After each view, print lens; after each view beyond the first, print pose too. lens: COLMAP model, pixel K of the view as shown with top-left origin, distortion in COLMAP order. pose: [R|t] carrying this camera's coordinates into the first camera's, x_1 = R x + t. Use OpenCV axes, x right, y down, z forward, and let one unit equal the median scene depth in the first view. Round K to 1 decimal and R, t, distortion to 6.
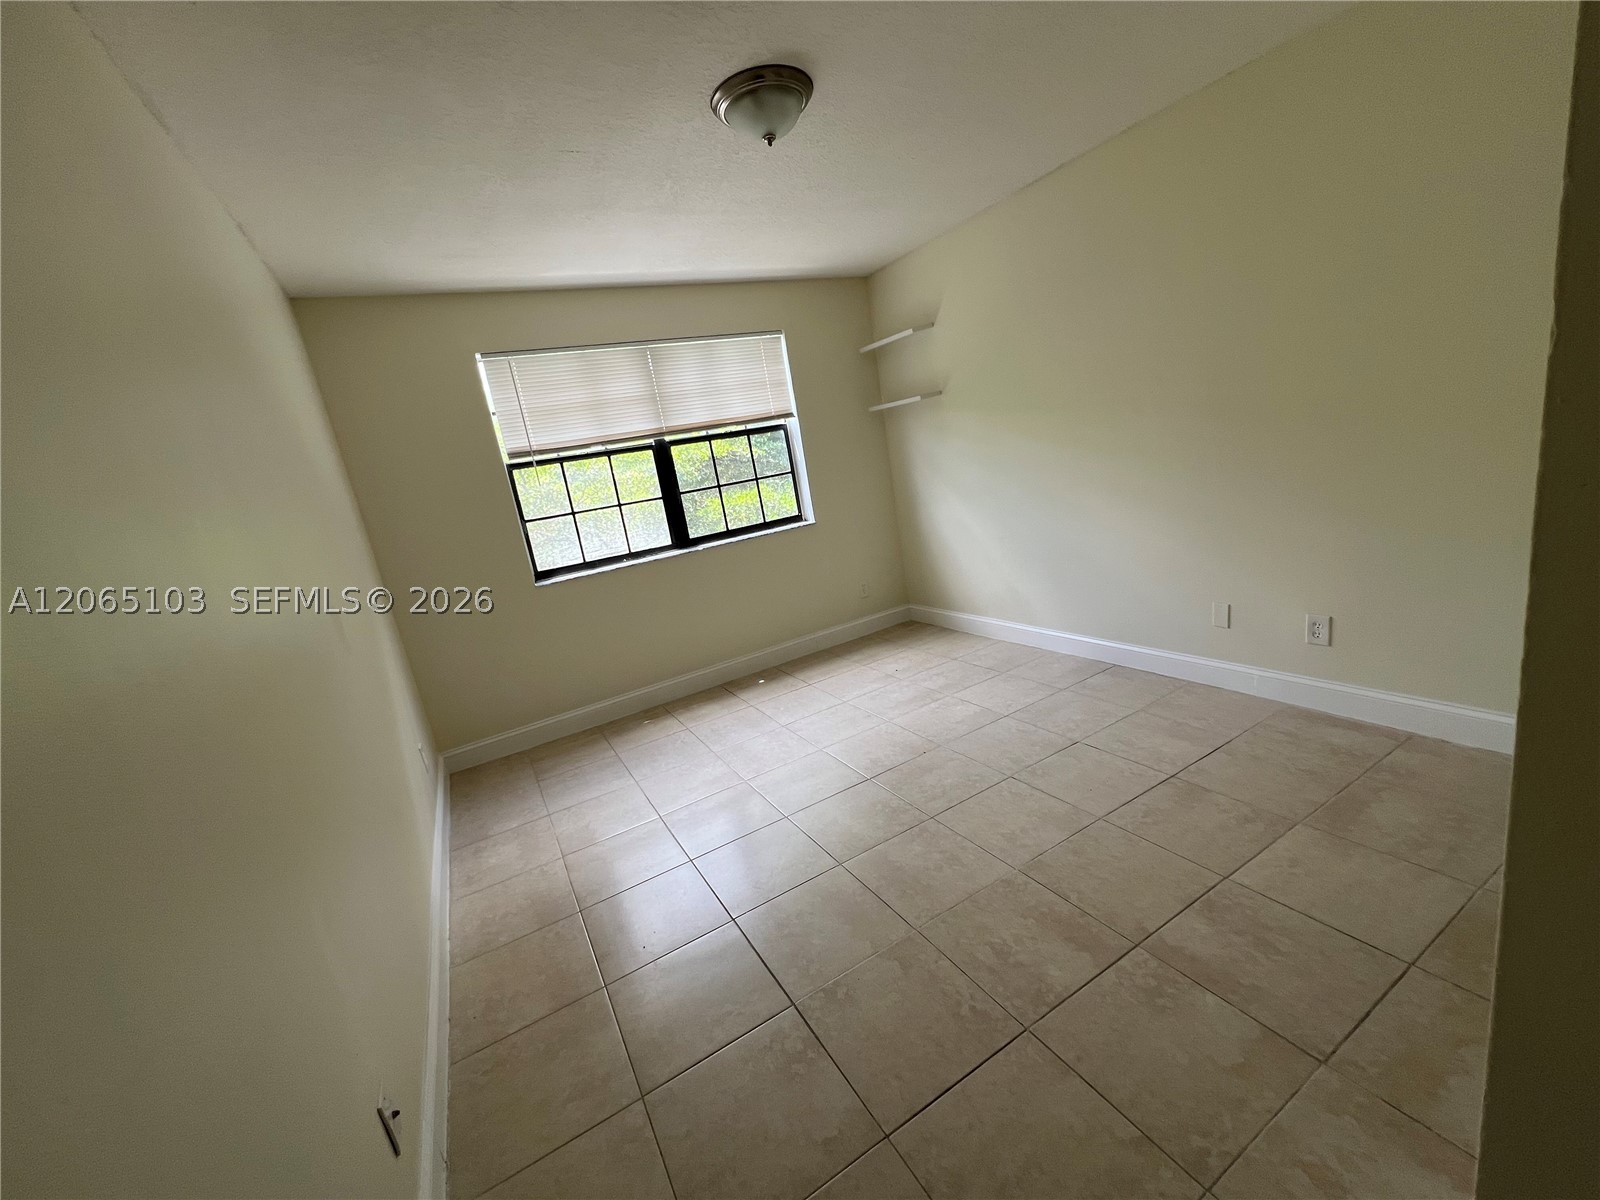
lens RADIAL K [[665.2, 0, 805.9], [0, 665.2, 599.0], [0, 0, 1]] dist [-0.000271, -0.000057]
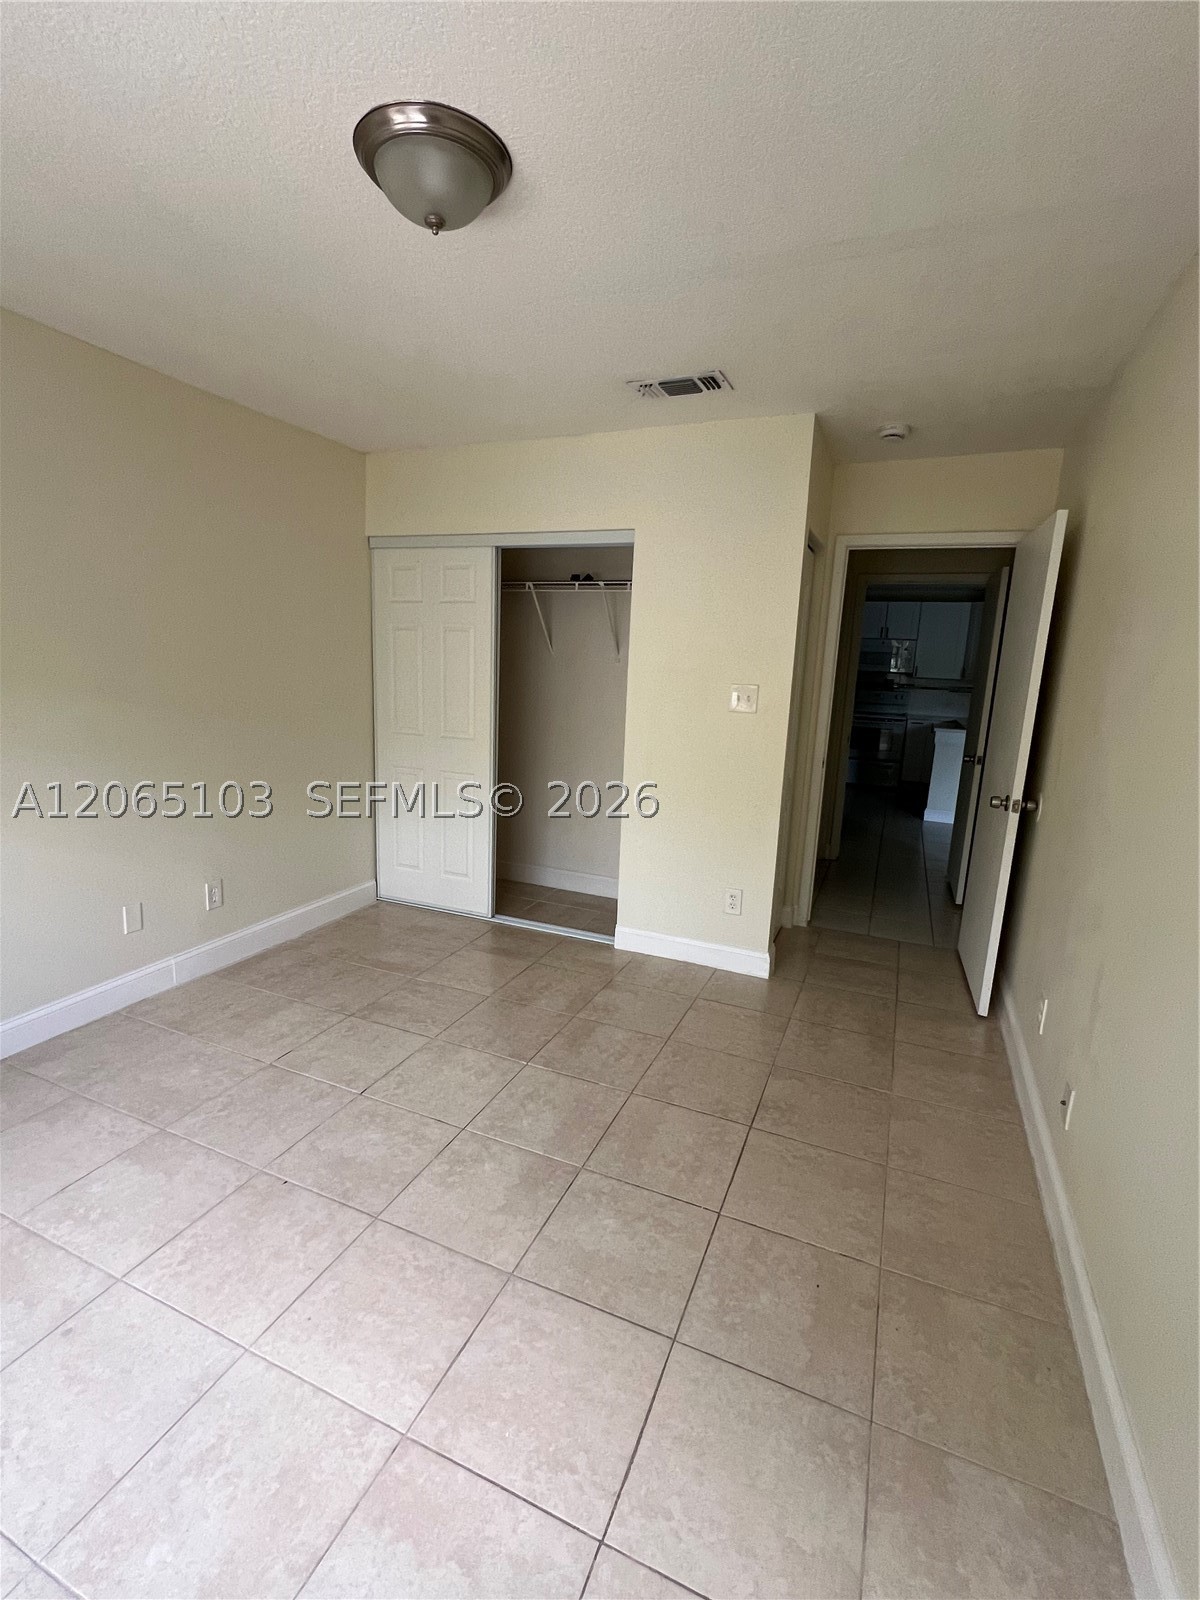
lens RADIAL K [[746.6, 0, 572.8], [0, 746.6, 806.9], [0, 0, 1]] dist [0.018523, 0.000076]
pose [[-0.593819, -0.017674, 0.804405, -0.633596], [0.231097, 0.953887, 0.191557, -0.208349], [-0.770697, 0.299646, -0.562351, 1.255174]]
